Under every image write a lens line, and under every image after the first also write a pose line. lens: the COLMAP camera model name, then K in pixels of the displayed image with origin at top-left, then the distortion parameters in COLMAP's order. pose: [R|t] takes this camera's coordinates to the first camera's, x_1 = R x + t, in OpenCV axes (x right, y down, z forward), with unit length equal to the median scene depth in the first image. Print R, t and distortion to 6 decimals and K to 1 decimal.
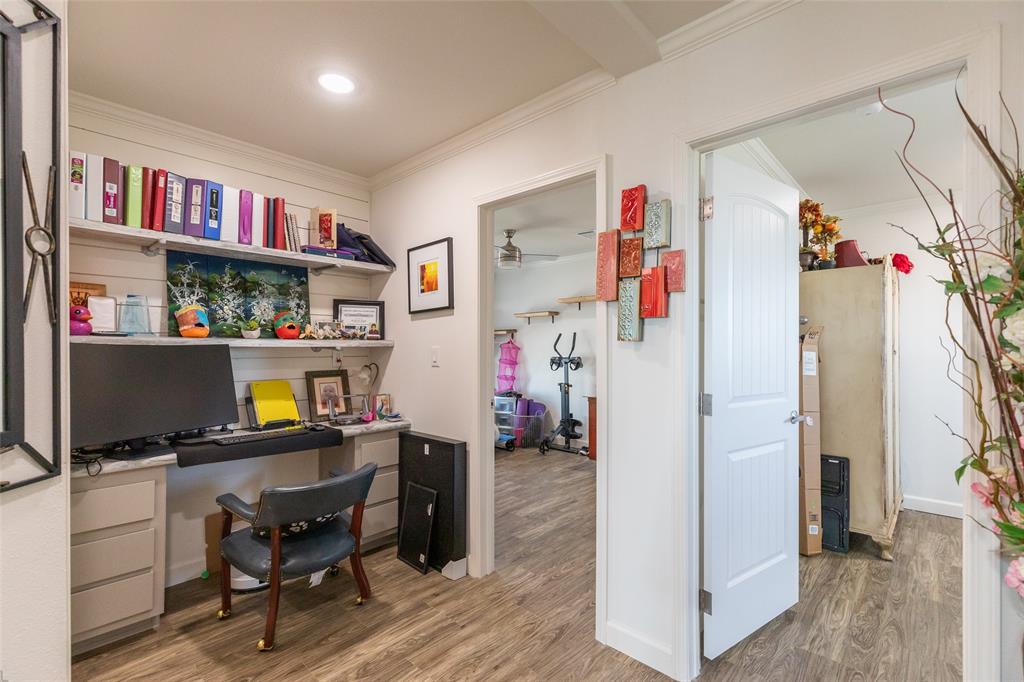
lens RADIAL K [[455.8, 0, 517.1], [0, 455.8, 343.2], [0, 0, 1]] dist [0.021503, -0.001605]
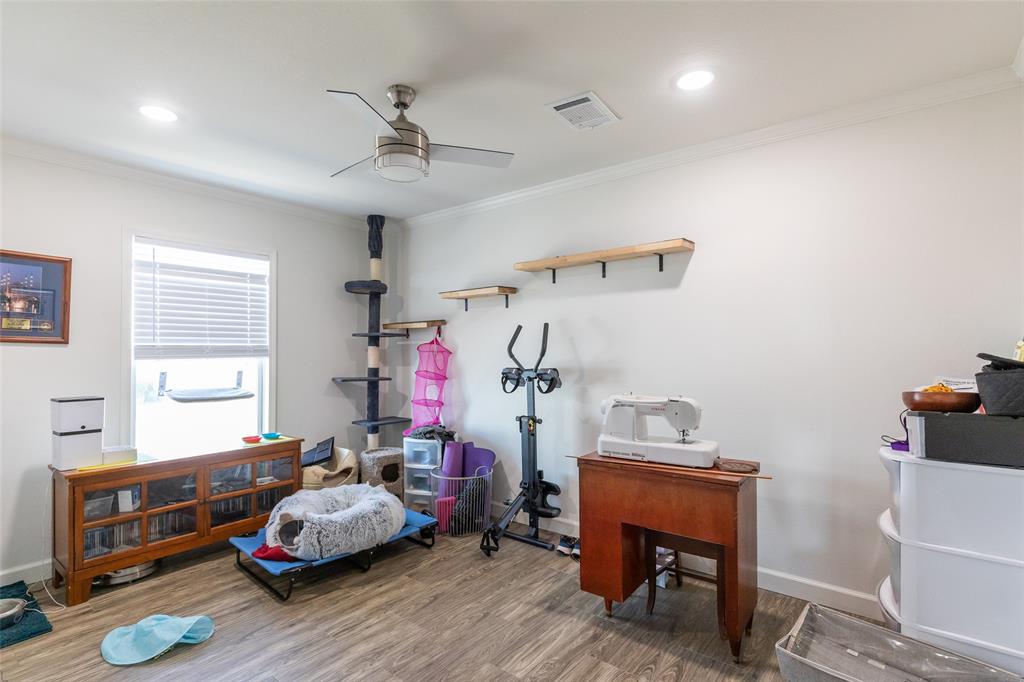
lens RADIAL K [[479.5, 0, 512.3], [0, 479.5, 342.6], [0, 0, 1]] dist [-0.001746, -0.000038]
pose [[0.997330, -0.006827, 0.072702, 0.044278], [0.006924, 0.999975, -0.001077, 0.000414], [-0.072693, 0.001578, 0.997353, 0.428648]]
